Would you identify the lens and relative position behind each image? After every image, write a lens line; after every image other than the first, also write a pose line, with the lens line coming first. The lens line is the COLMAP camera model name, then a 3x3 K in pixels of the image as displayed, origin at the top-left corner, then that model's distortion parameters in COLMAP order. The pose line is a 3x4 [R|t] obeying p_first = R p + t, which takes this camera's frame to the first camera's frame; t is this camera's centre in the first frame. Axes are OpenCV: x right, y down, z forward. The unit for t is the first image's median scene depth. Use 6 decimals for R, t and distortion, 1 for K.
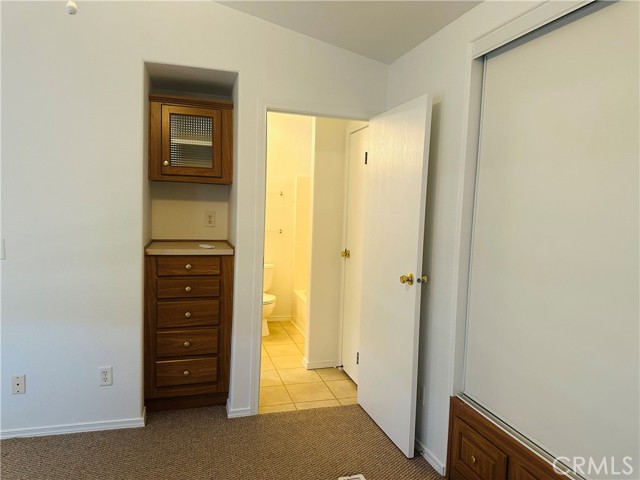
lens RADIAL K [[444.9, 0, 322.0], [0, 444.9, 237.5], [0, 0, 1]] dist [0.041212, -0.057759]
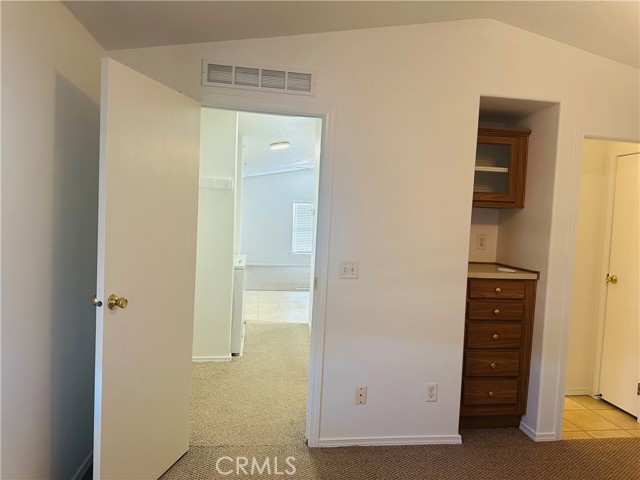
lens RADIAL K [[444.9, 0, 322.9], [0, 444.9, 239.9], [0, 0, 1]] dist [0.041212, -0.057759]
pose [[0.988894, 0.017422, -0.147596, -0.535073], [-0.020974, 0.999526, -0.022539, -0.018080], [0.147134, 0.025385, 0.988791, -0.079633]]
